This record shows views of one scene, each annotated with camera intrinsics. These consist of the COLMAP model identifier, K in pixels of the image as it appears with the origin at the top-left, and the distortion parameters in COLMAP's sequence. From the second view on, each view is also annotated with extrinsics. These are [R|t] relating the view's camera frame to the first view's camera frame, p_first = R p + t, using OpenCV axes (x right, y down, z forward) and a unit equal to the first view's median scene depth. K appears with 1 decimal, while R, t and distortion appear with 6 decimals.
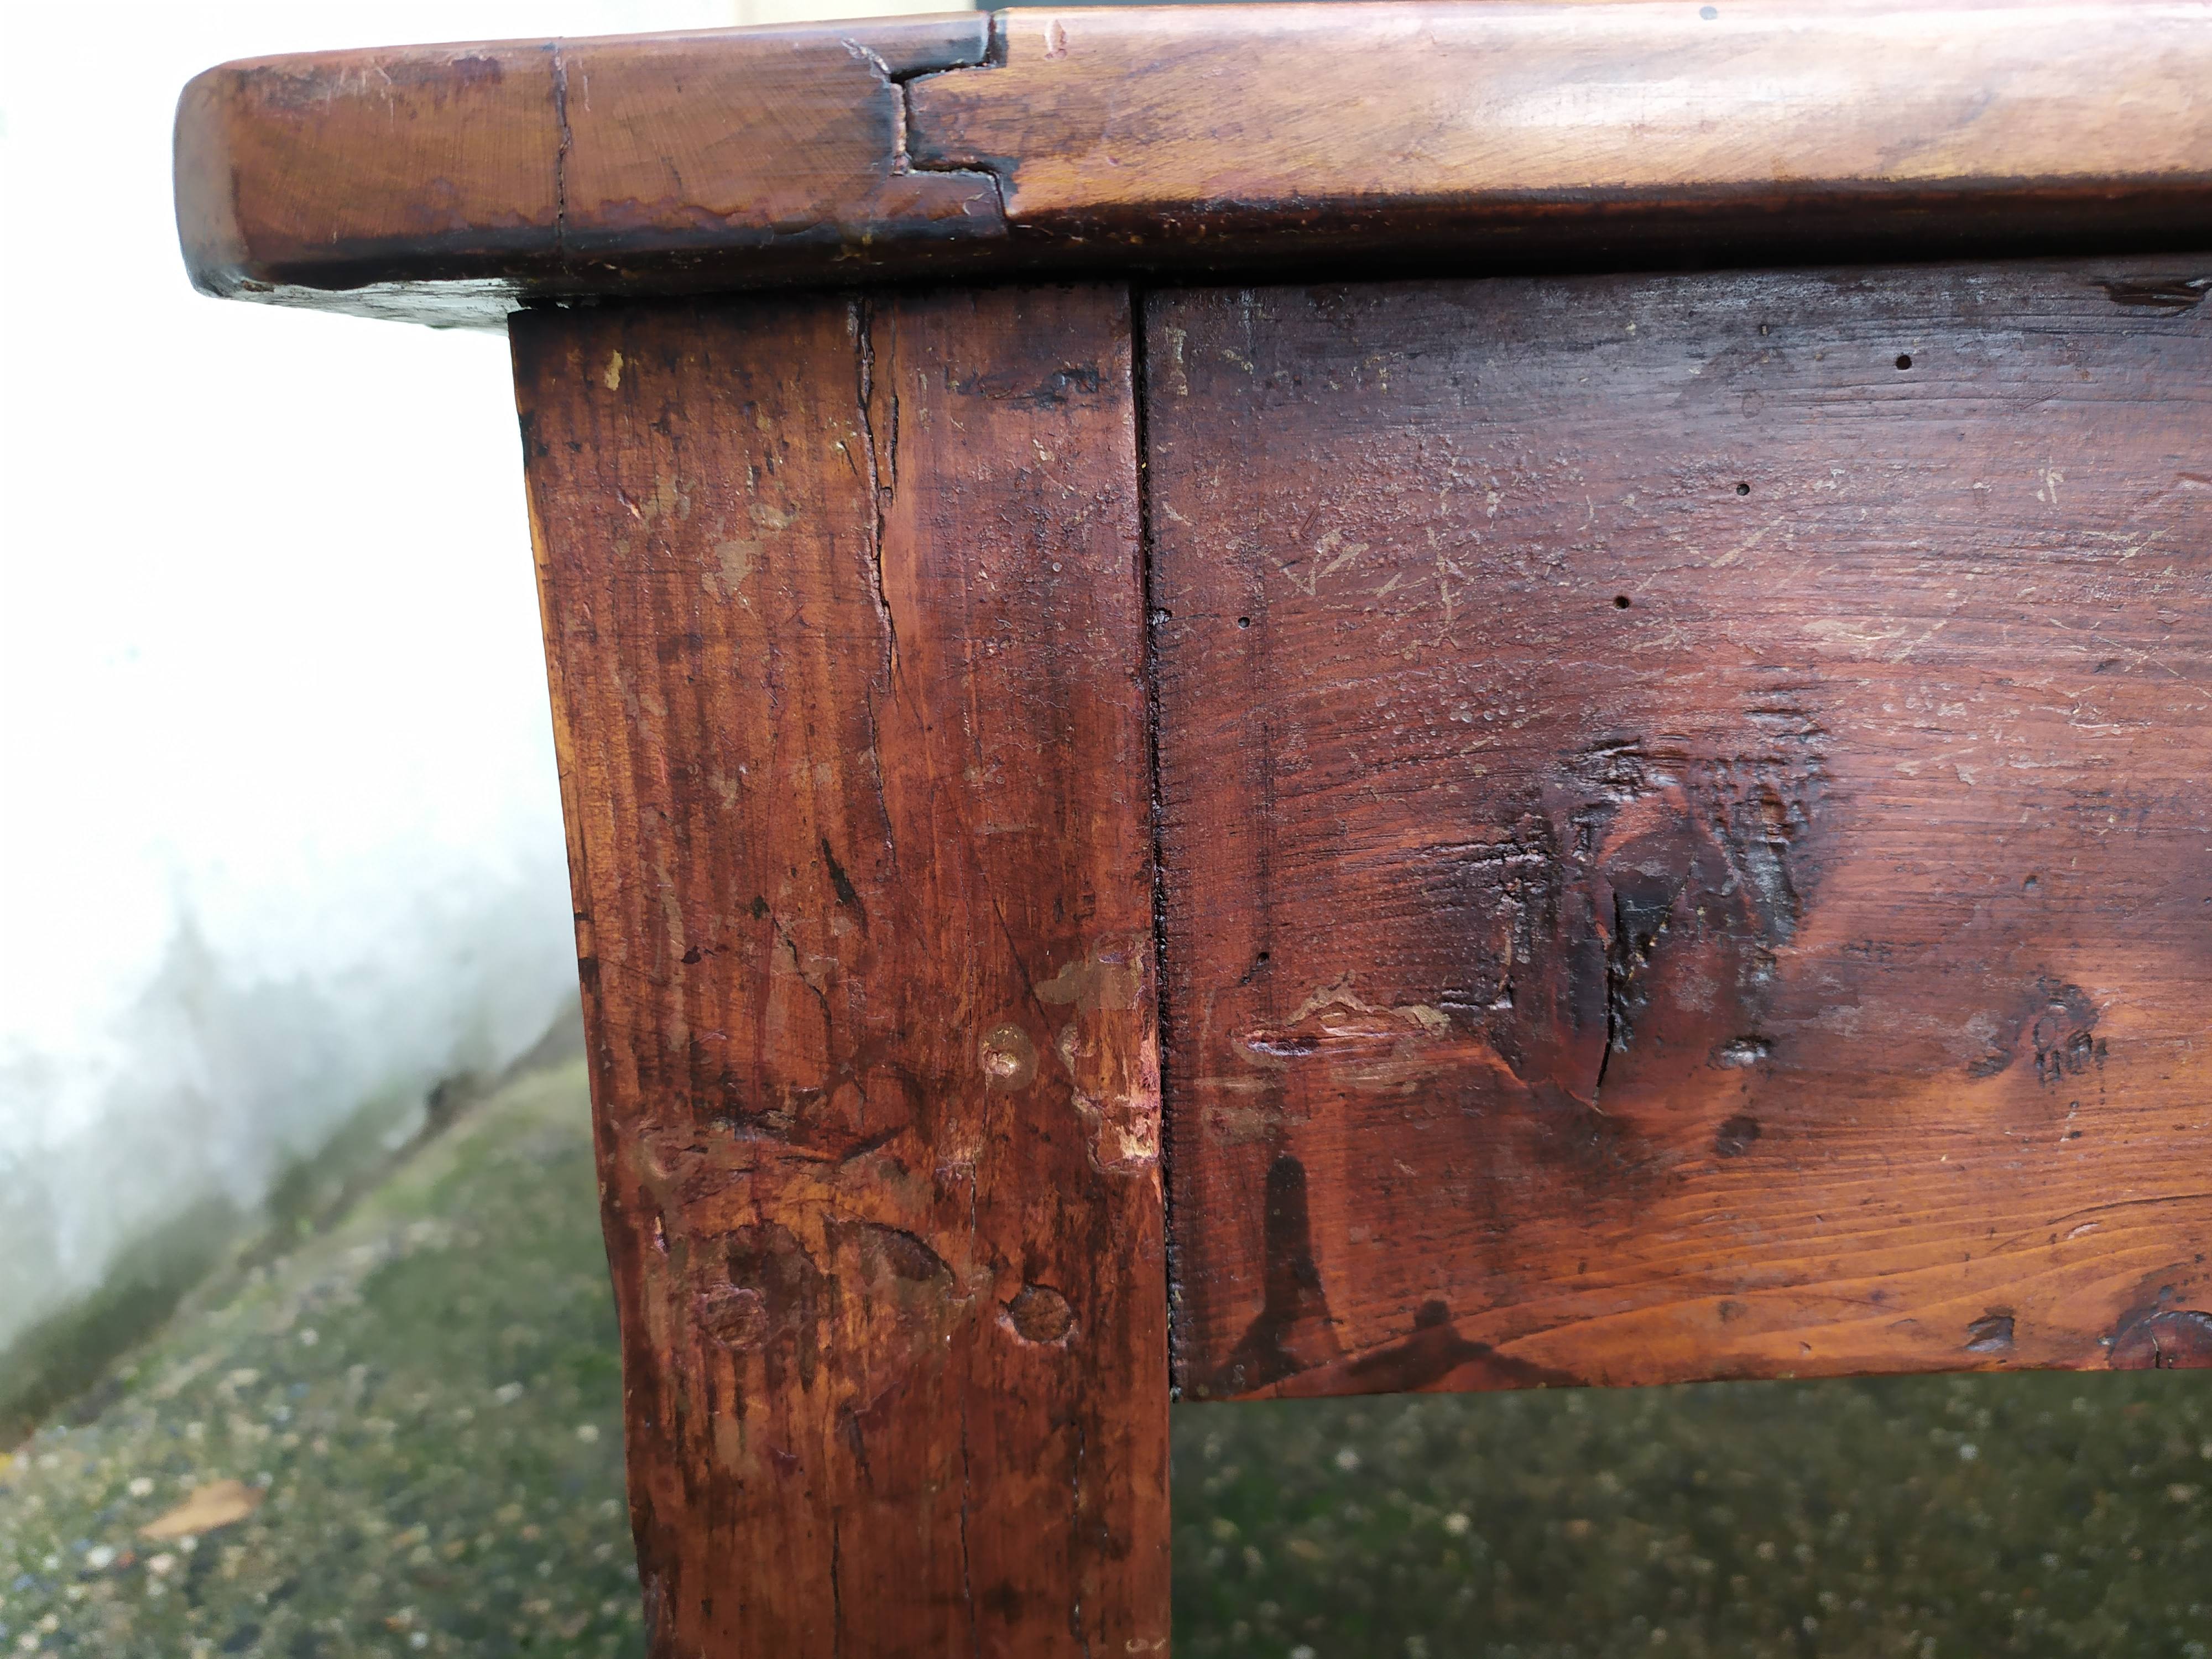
lens RADIAL K [[1765.8, 0, 1106.0], [0, 1765.8, 829.5], [0, 0, 1]] dist [-0.001718, -0.001619]
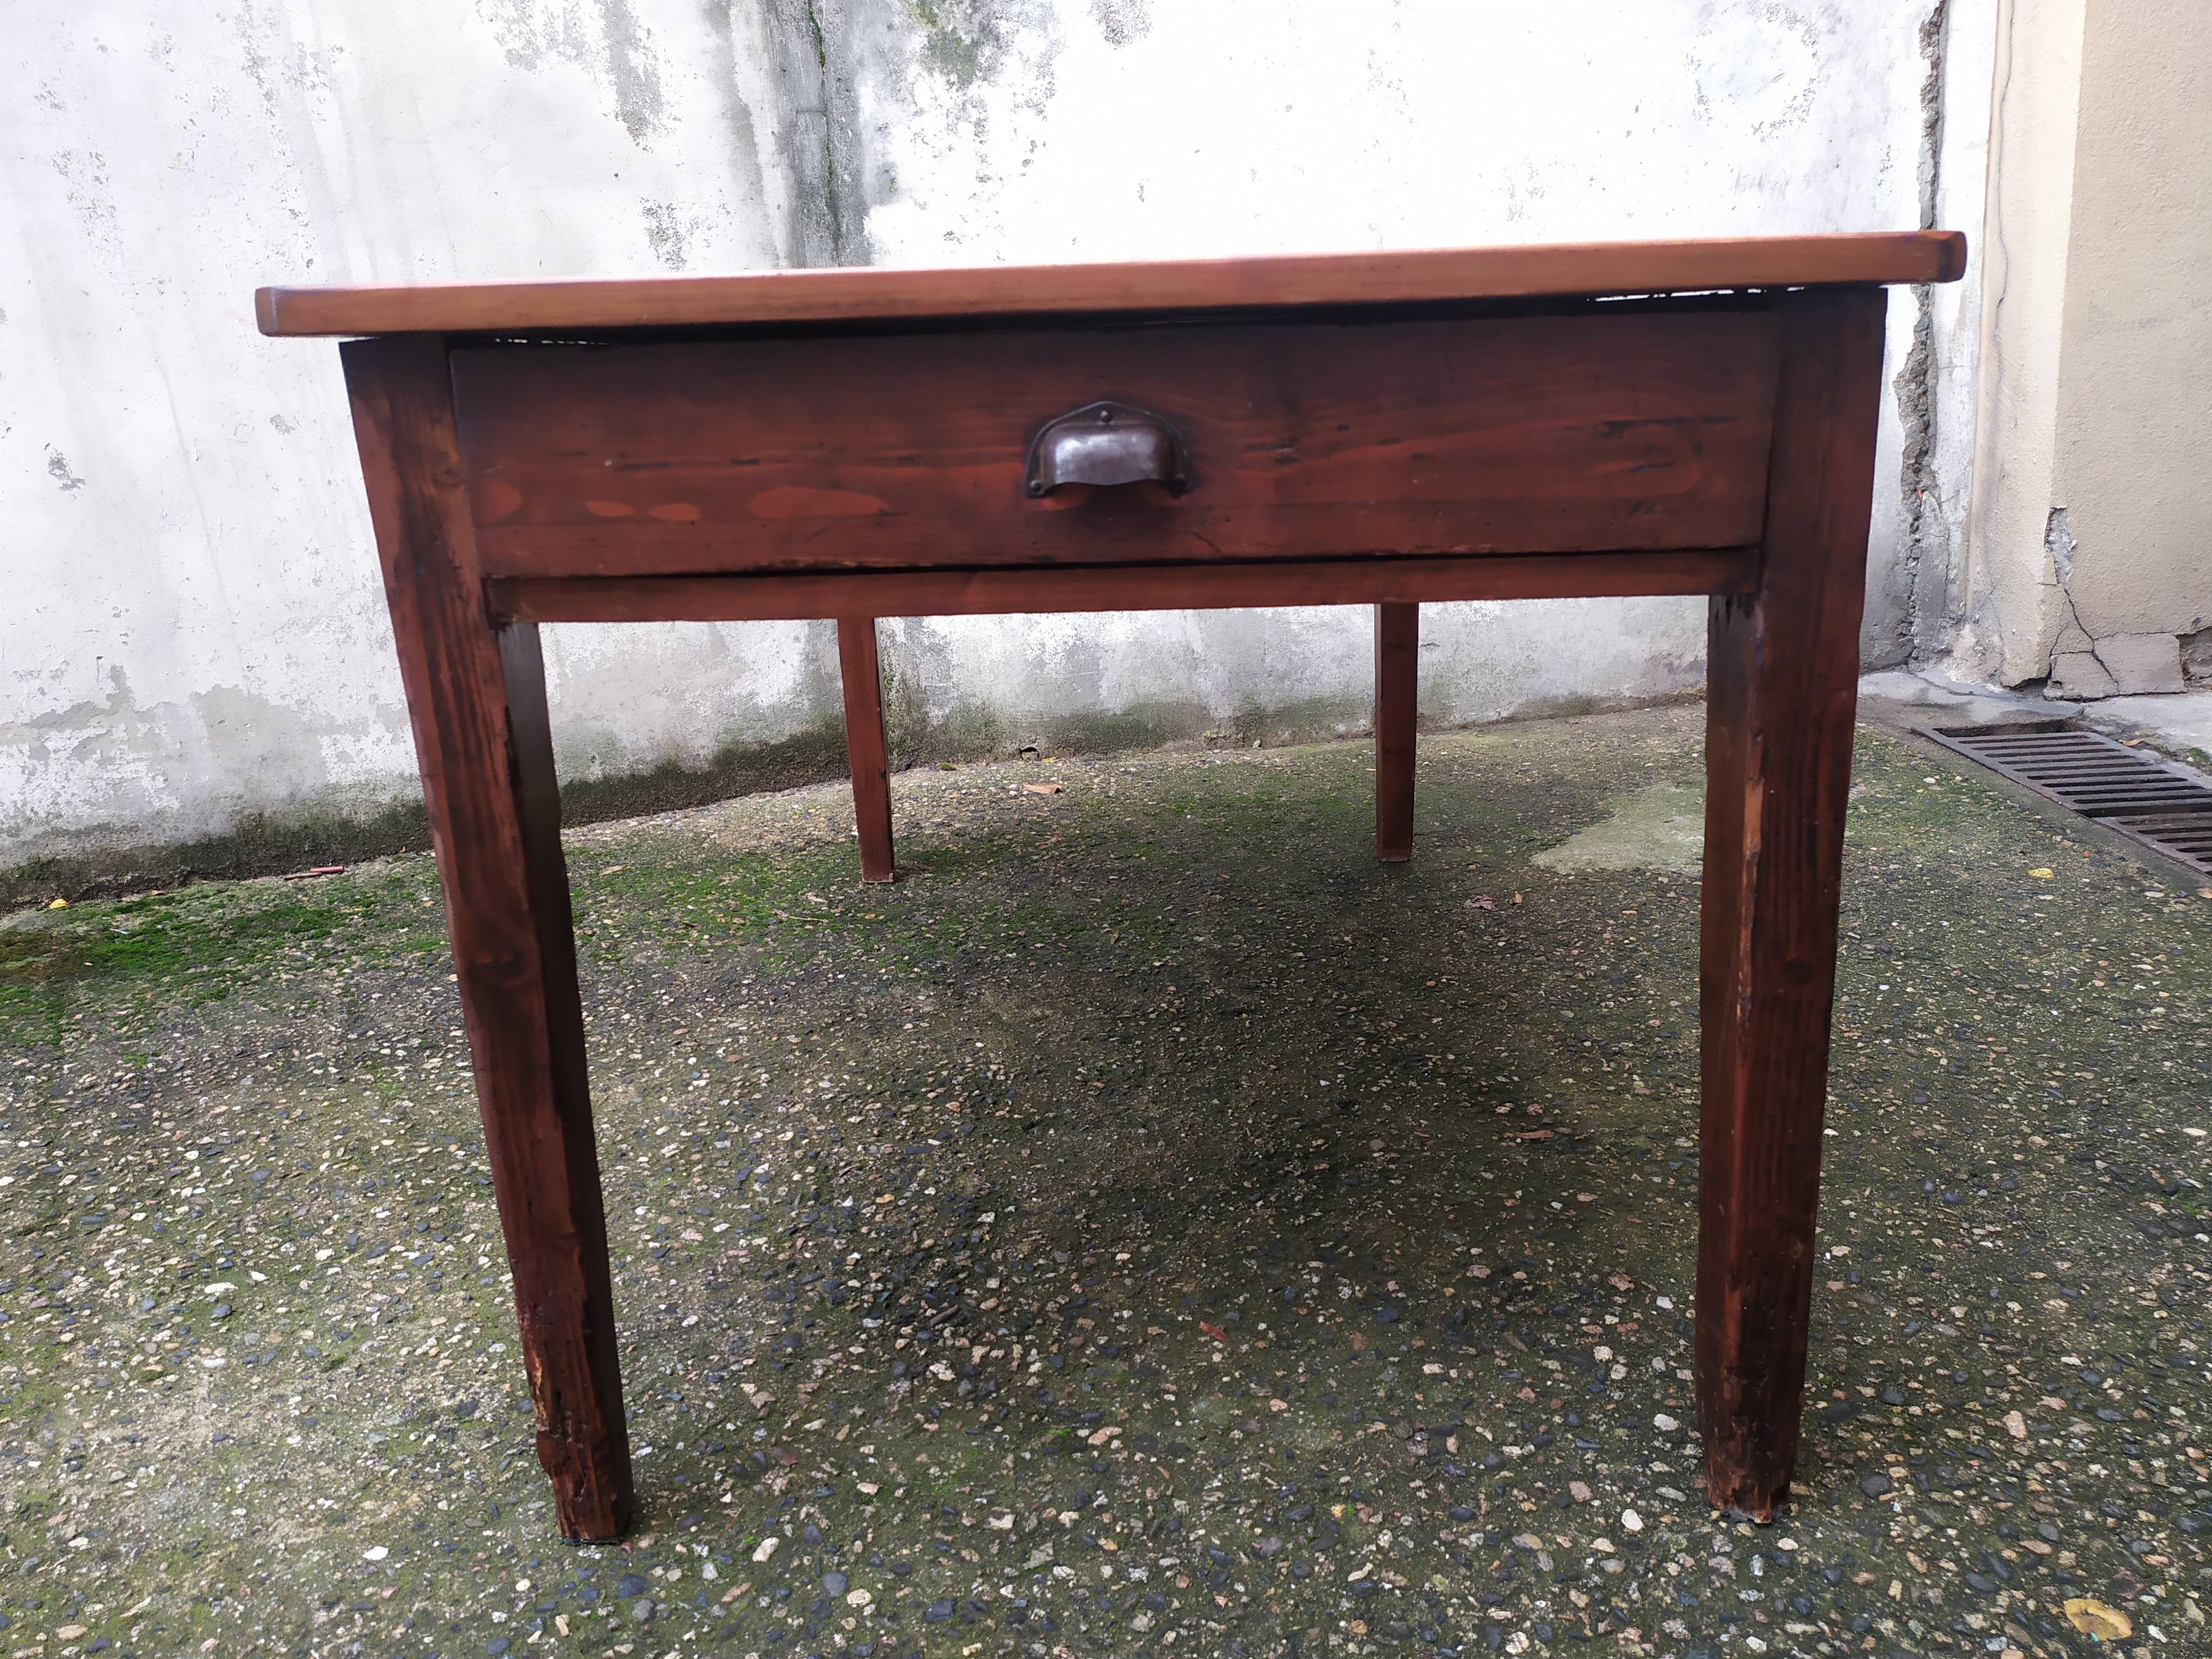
lens RADIAL K [[1683.8, 0, 1091.4], [0, 1683.8, 816.8], [0, 0, 1]] dist [0.062594, -0.071820]
pose [[0.244750, 0.278954, -0.928591, 1.448547], [-0.189652, 0.952993, 0.236297, -0.118451], [0.950857, 0.118275, 0.286149, 0.353154]]
